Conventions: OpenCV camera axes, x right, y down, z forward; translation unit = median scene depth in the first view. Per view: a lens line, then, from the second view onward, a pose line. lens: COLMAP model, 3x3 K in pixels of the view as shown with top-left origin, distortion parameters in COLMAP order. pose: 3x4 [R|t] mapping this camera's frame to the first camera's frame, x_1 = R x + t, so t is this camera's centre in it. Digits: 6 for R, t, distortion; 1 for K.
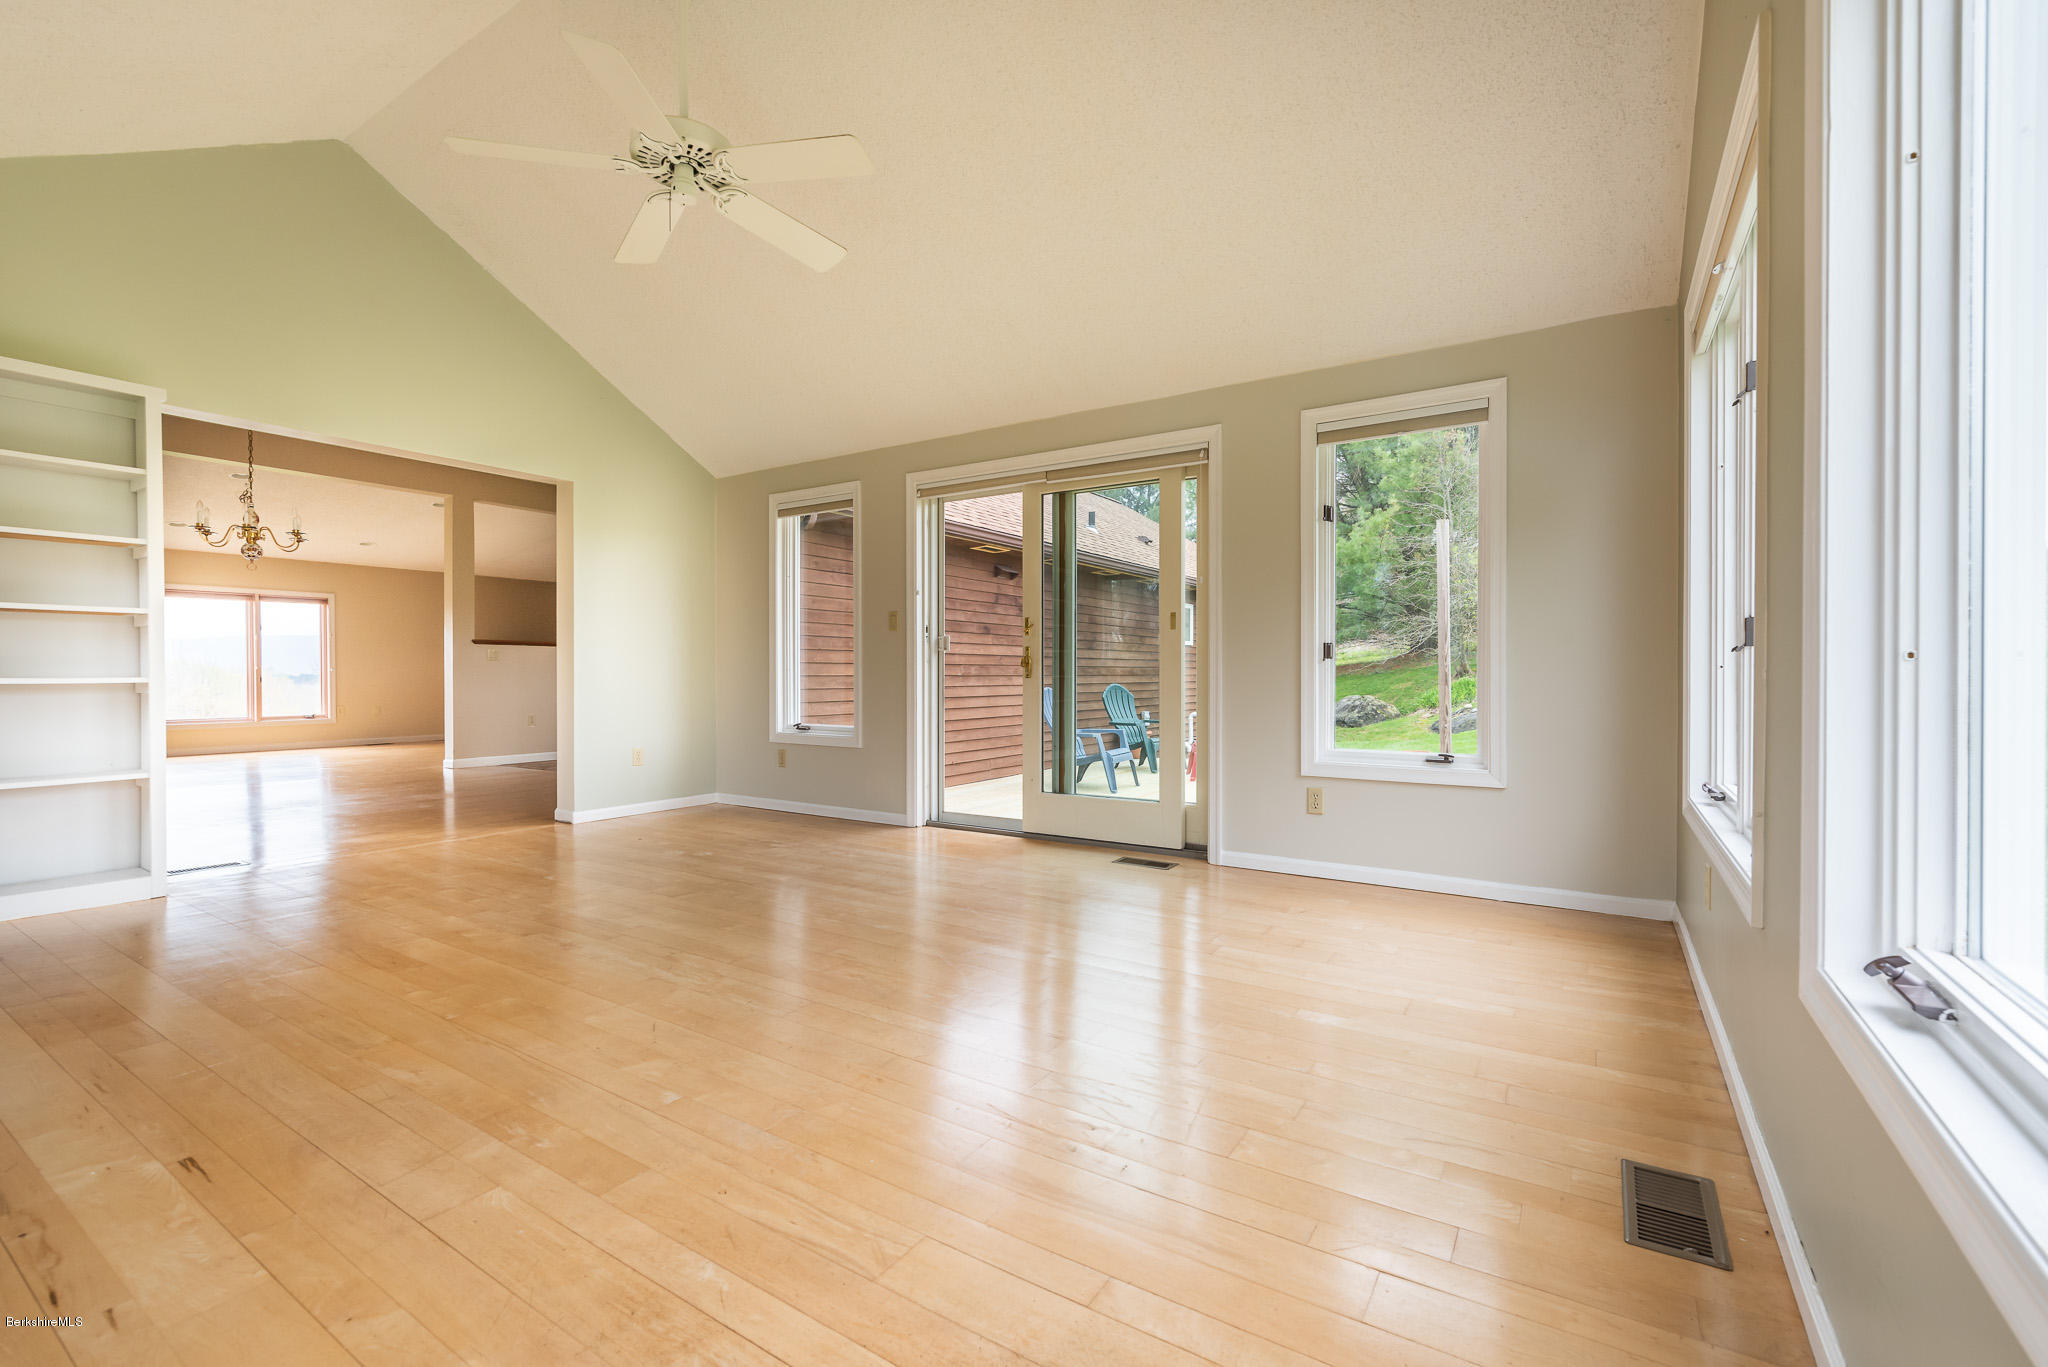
lens RADIAL K [[880.0, 0, 1023.9], [0, 880.0, 685.0], [0, 0, 1]] dist [0.000298, -0.000017]
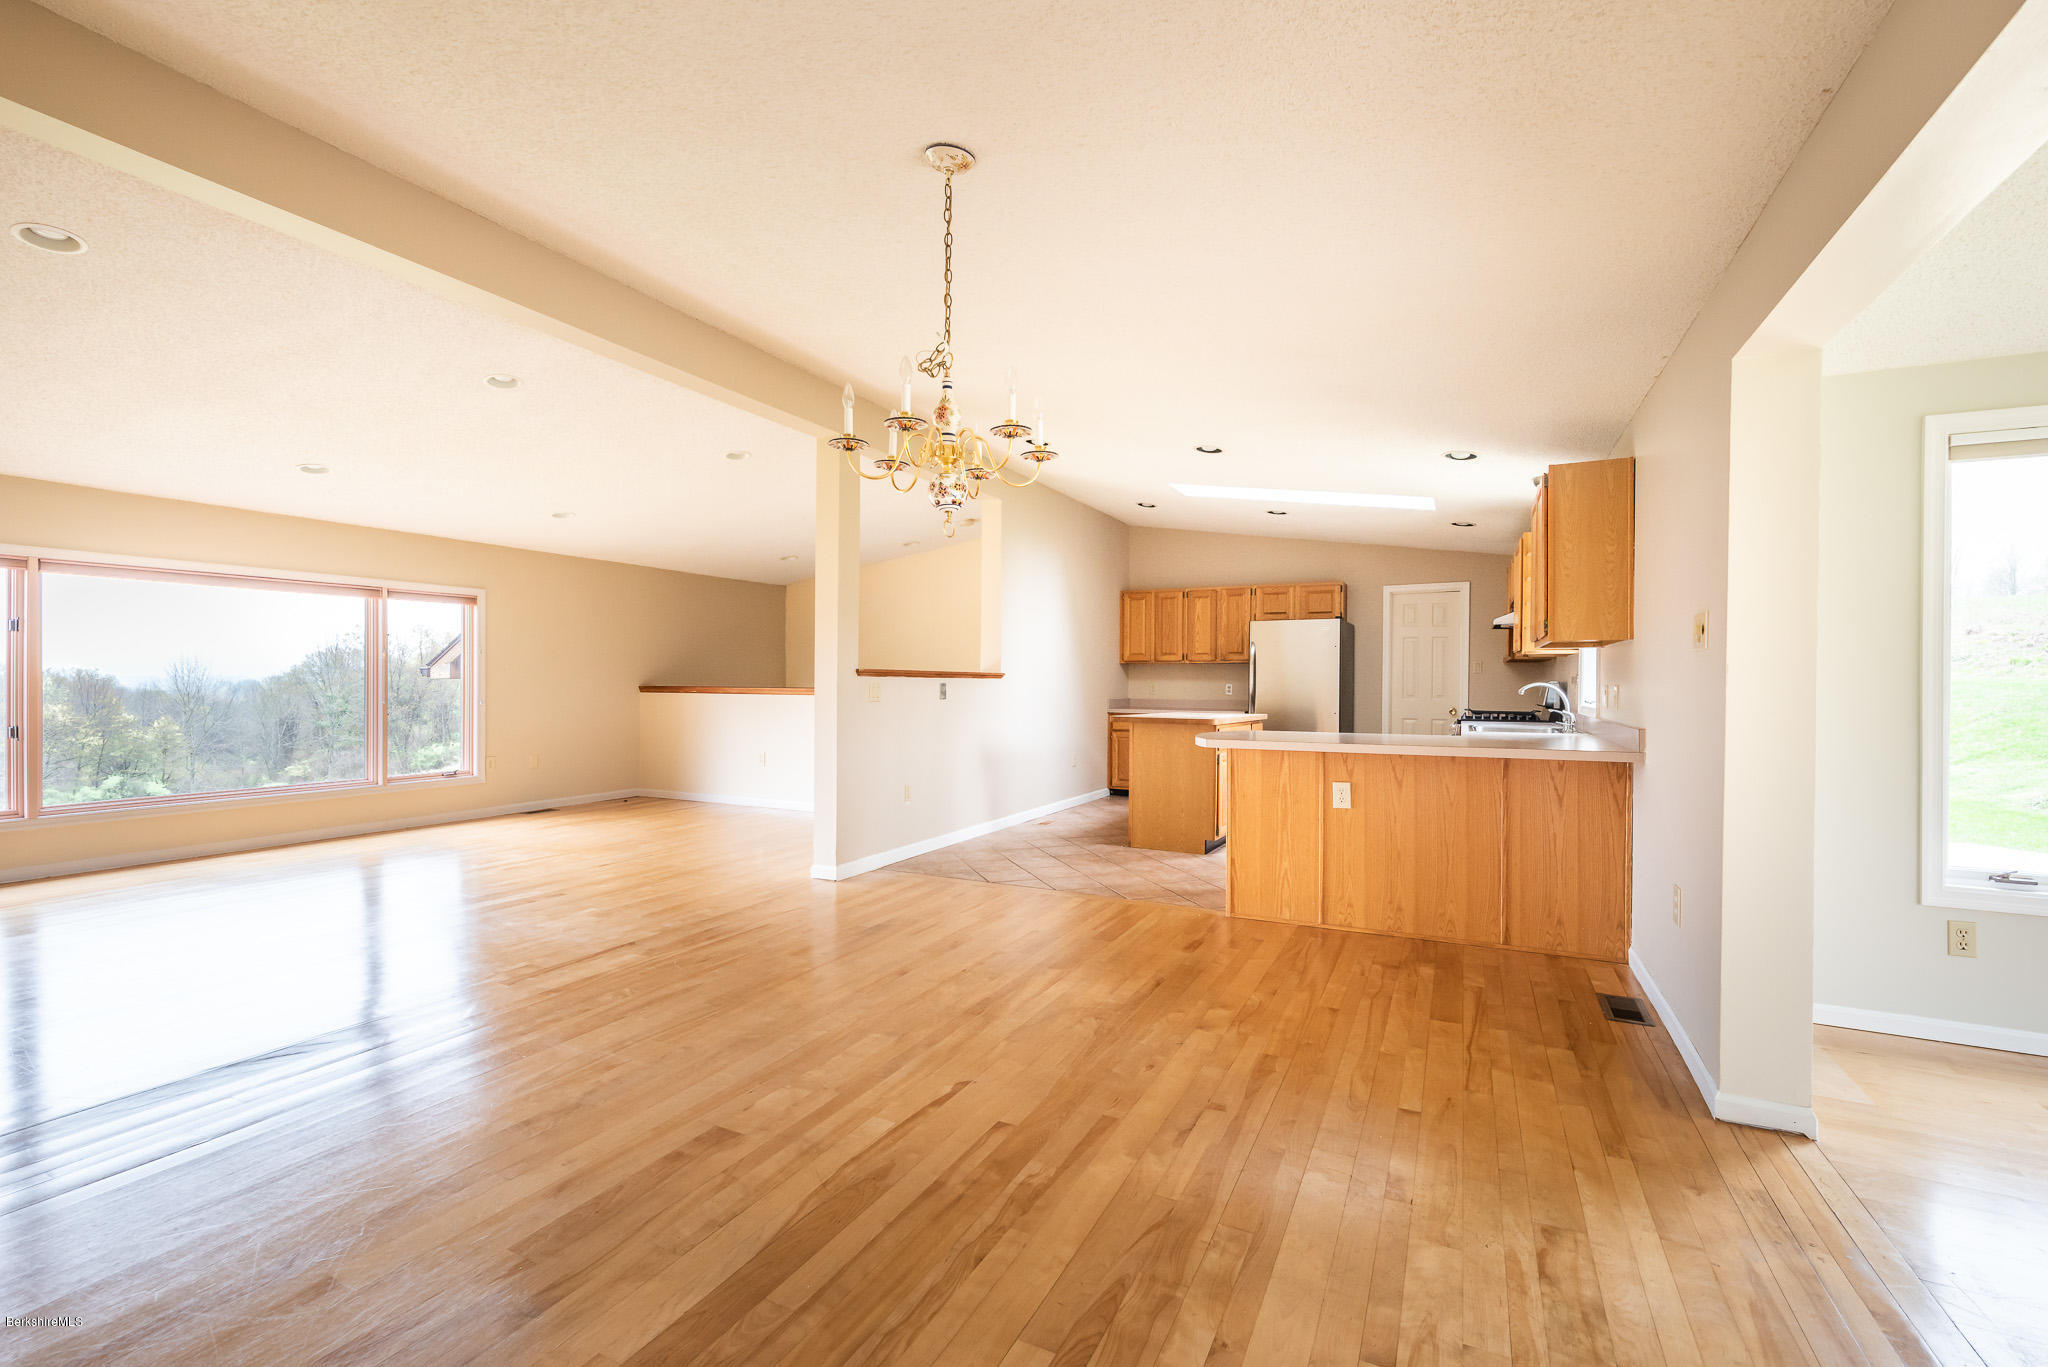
lens RADIAL K [[880.0, 0, 1024.2], [0, 880.0, 686.3], [0, 0, 1]] dist [0.000298, -0.000017]
pose [[0.993139, 0.007031, 0.116731, -0.489397], [-0.006277, 0.999957, -0.006826, -0.030717], [-0.116774, 0.006046, 0.993140, 0.319071]]
